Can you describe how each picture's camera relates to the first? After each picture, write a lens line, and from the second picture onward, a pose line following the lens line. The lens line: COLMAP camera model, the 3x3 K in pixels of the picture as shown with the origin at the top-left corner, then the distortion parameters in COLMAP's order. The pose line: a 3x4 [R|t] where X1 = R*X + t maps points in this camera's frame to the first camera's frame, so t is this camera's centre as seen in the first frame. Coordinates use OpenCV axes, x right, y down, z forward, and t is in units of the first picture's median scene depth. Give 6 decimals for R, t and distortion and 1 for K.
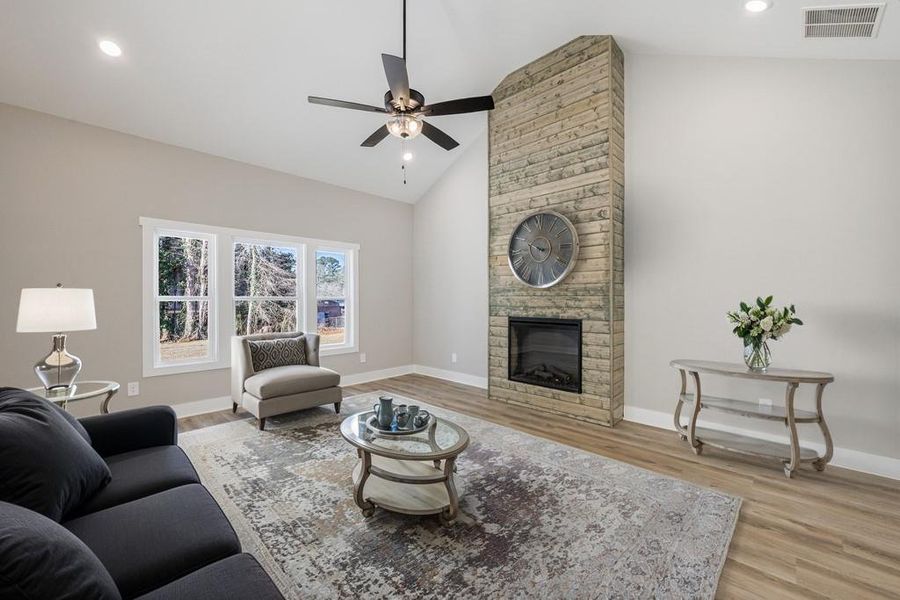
lens RADIAL K [[366.7, 0, 436.9], [0, 366.7, 302.1], [0, 0, 1]] dist [0.027116, -0.000073]
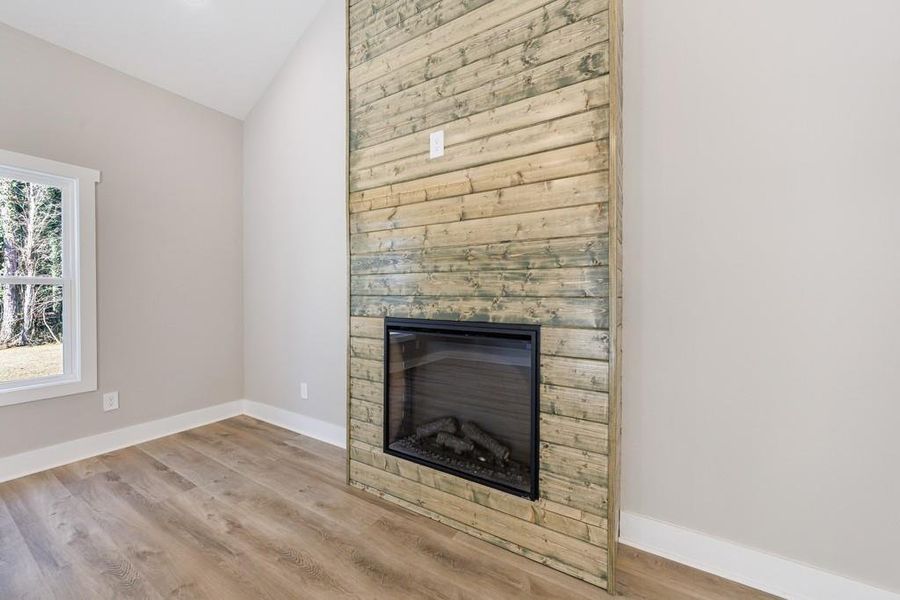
lens RADIAL K [[366.7, 0, 443.8], [0, 366.7, 299.5], [0, 0, 1]] dist [0.027116, -0.000073]
pose [[0.975713, -0.000946, 0.219051, 0.179641], [-0.000688, 0.999973, 0.007381, 0.014267], [-0.219052, -0.007352, 0.975686, 0.566795]]
